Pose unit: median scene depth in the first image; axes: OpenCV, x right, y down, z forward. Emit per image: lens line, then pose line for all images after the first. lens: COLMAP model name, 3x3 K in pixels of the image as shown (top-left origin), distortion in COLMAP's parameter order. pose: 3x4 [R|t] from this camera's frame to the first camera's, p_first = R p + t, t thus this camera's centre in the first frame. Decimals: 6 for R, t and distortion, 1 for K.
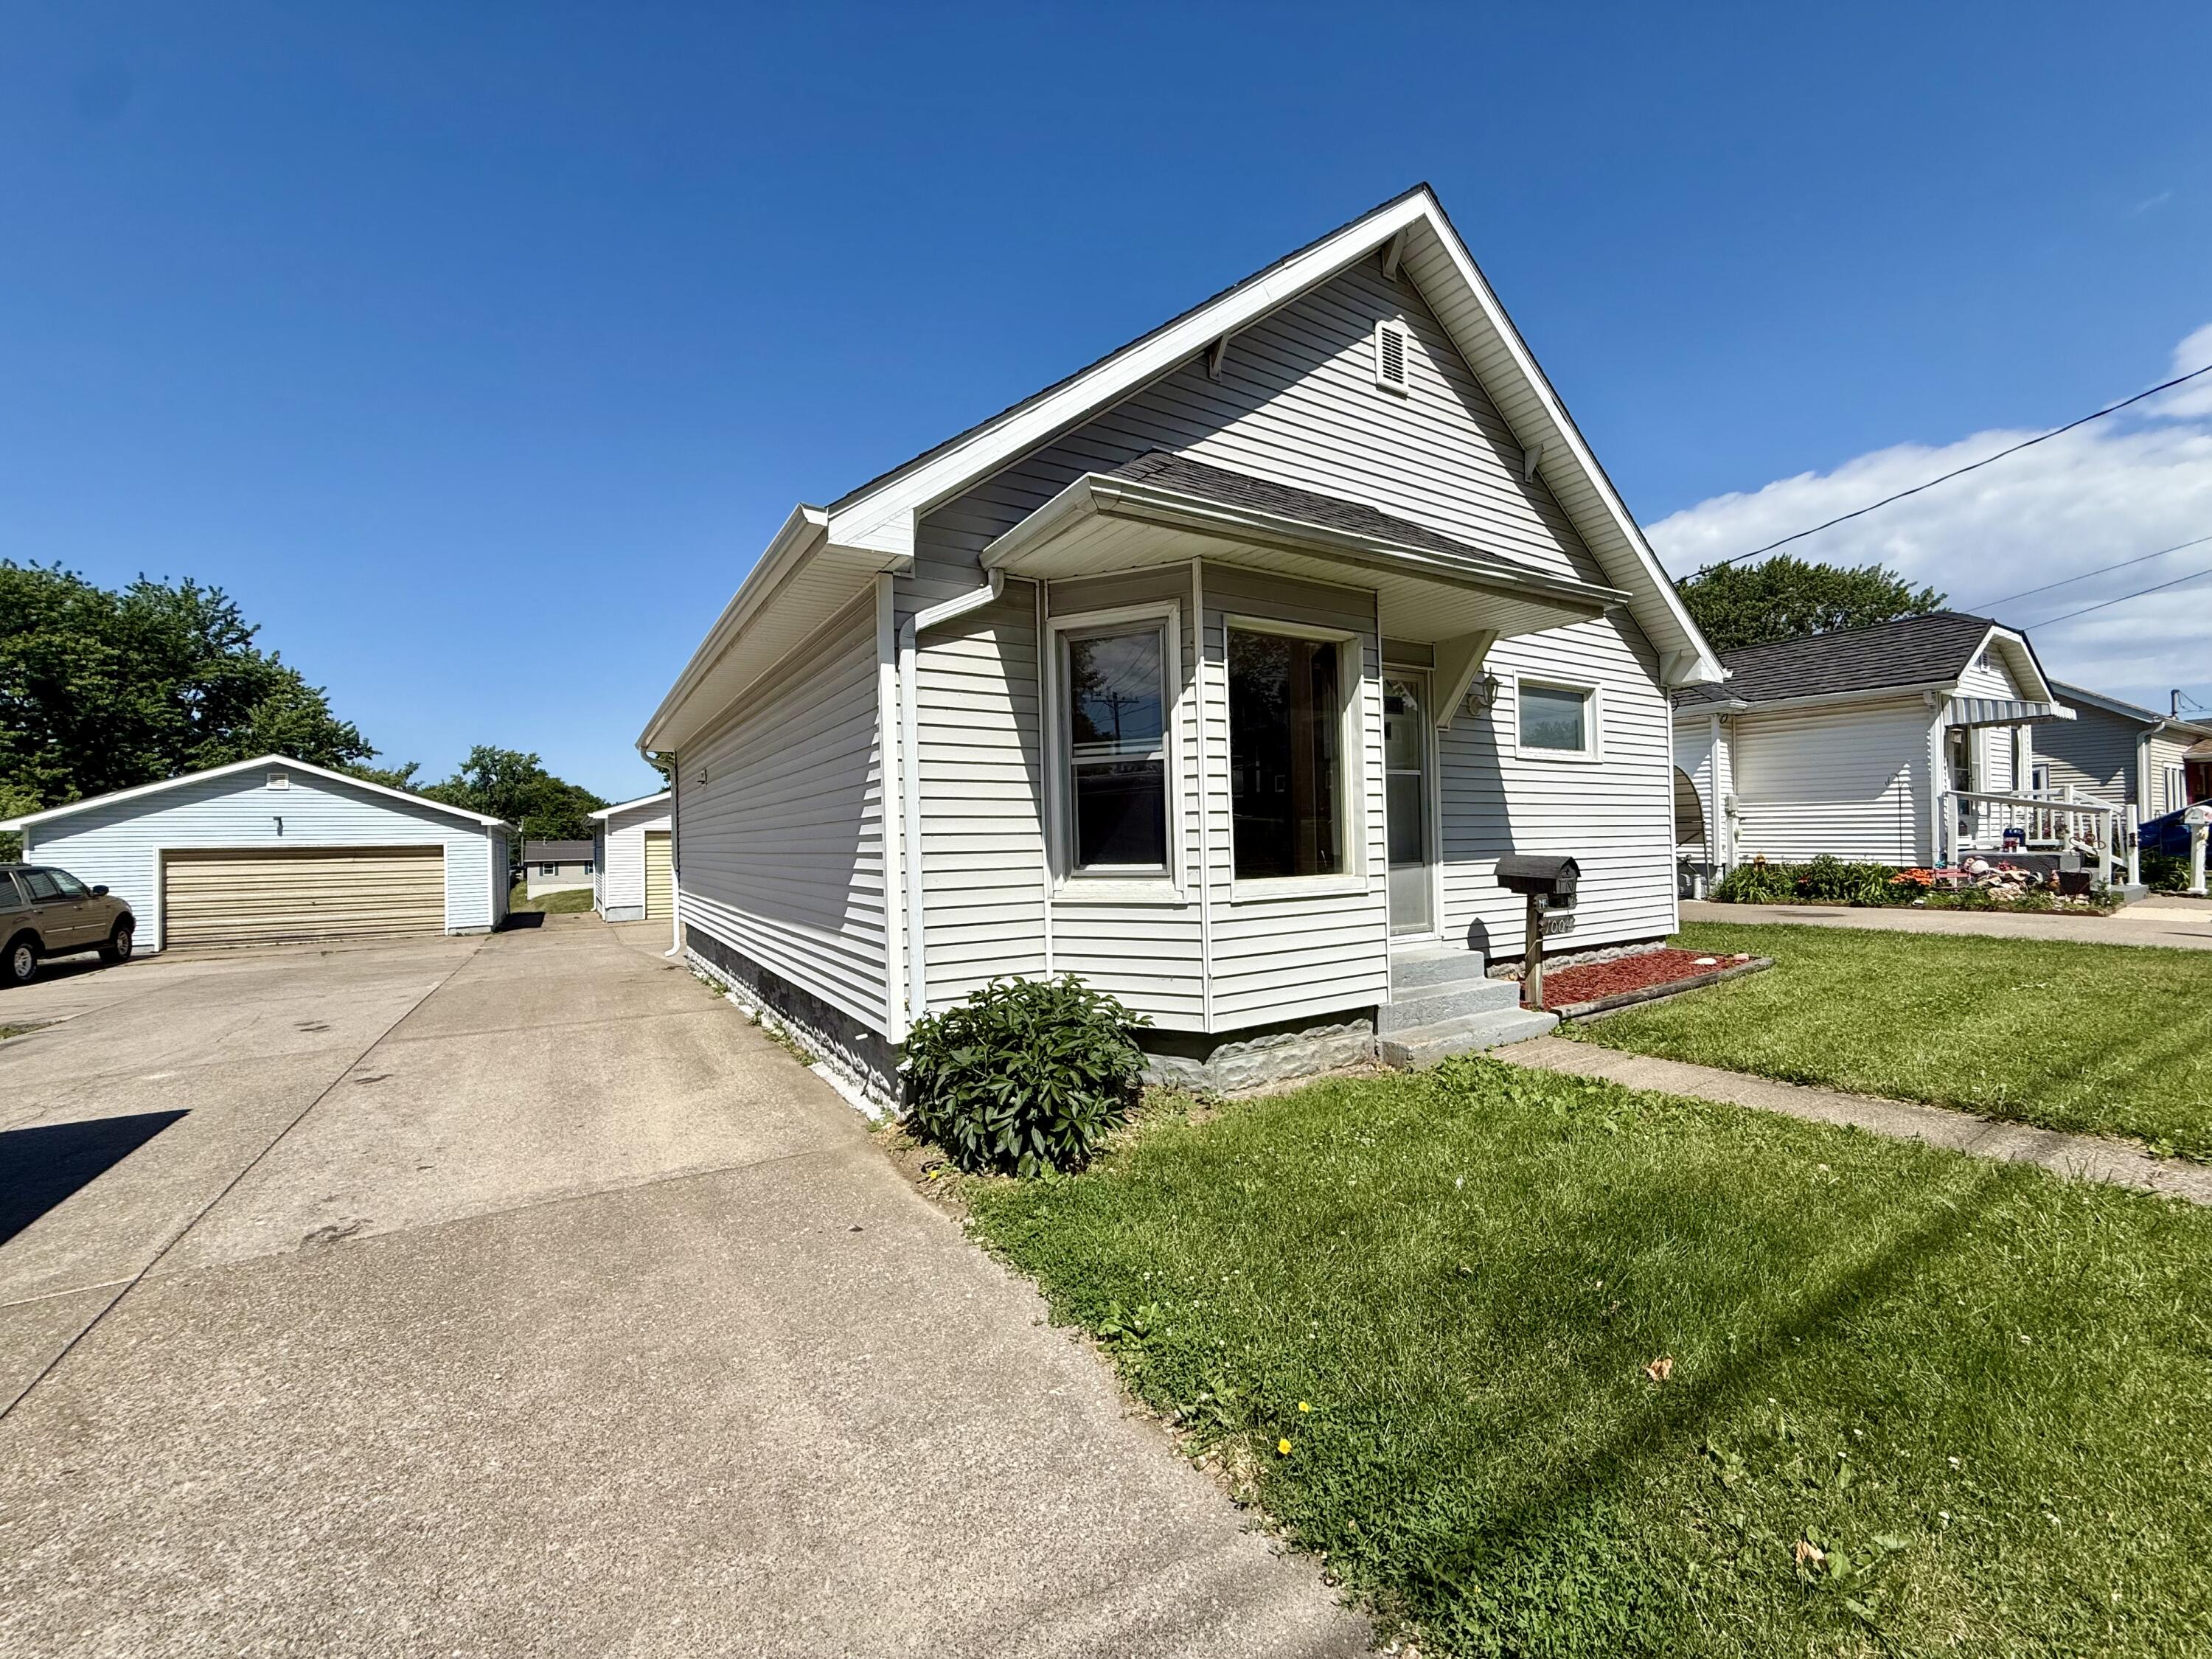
lens RADIAL K [[881.5, 0, 1106.0], [0, 881.5, 829.5], [0, 0, 1]] dist [-0.002758, -0.000859]
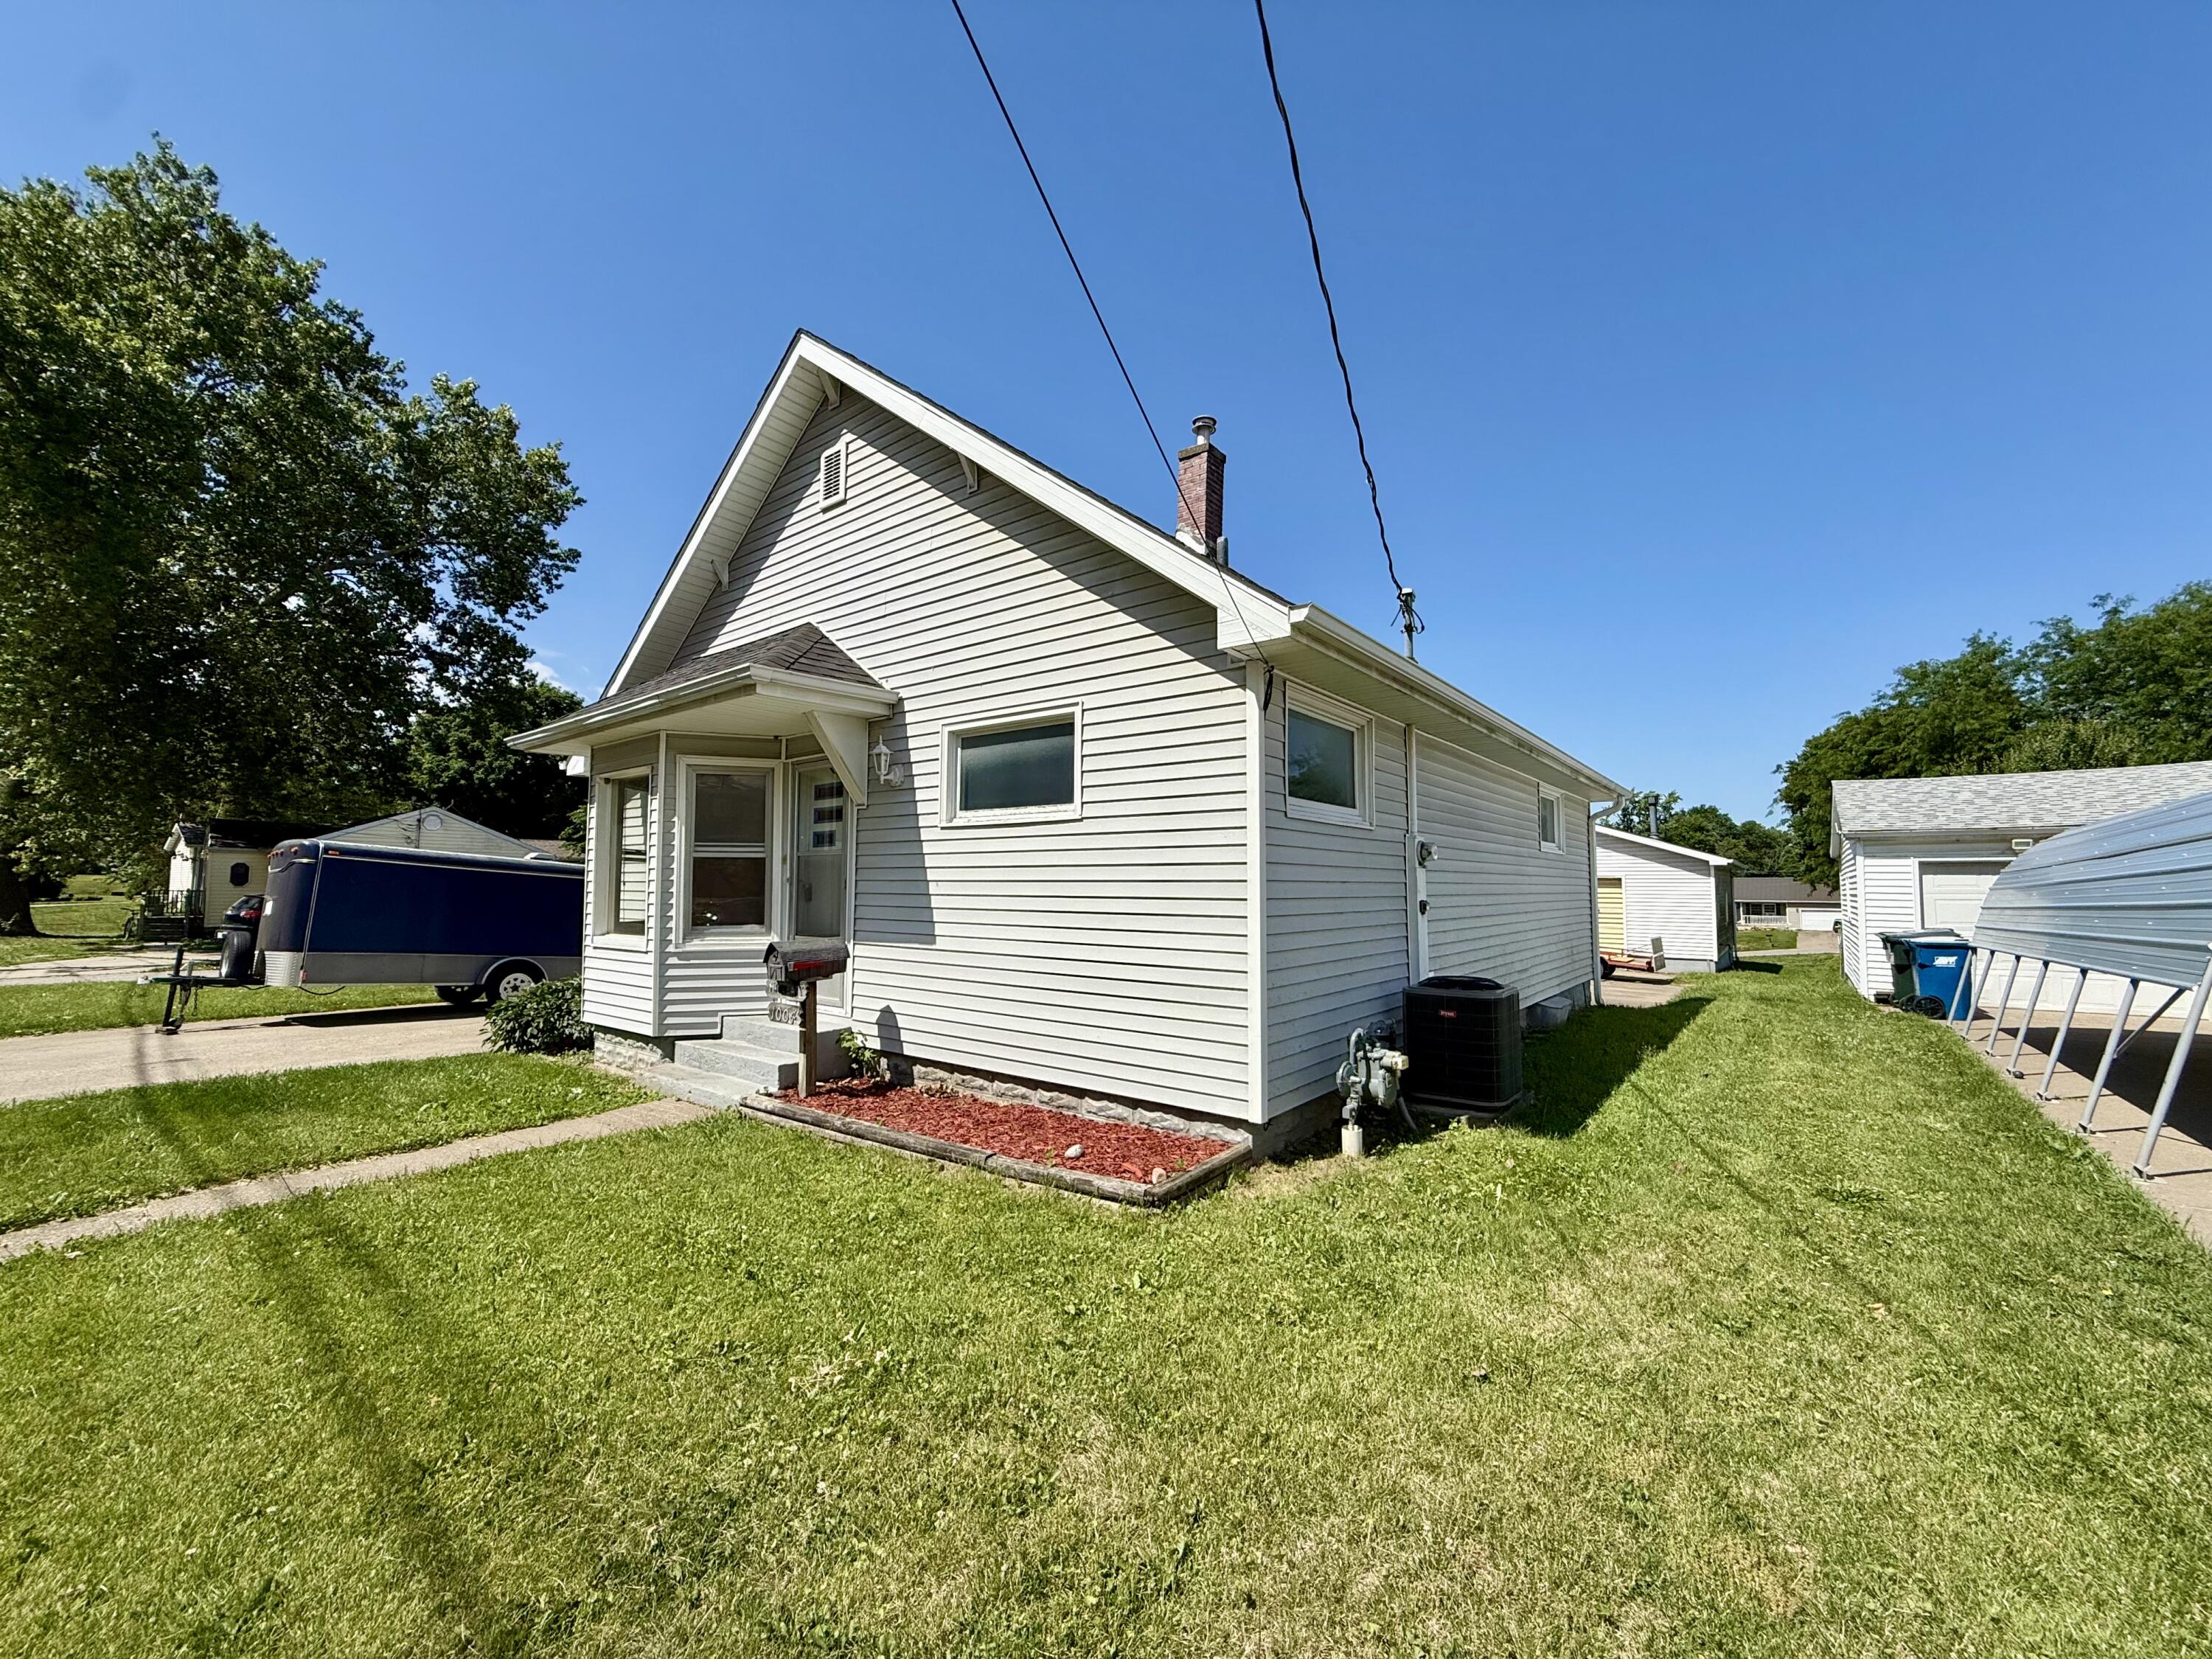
lens RADIAL K [[882.3, 0, 1101.6], [0, 882.3, 833.9], [0, 0, 1]] dist [-0.007280, 0.000294]
pose [[0.341164, -0.038206, -0.939227, 1.585519], [-0.000233, 0.999170, -0.040730, -0.048182], [0.940004, 0.014115, 0.340872, 1.029702]]
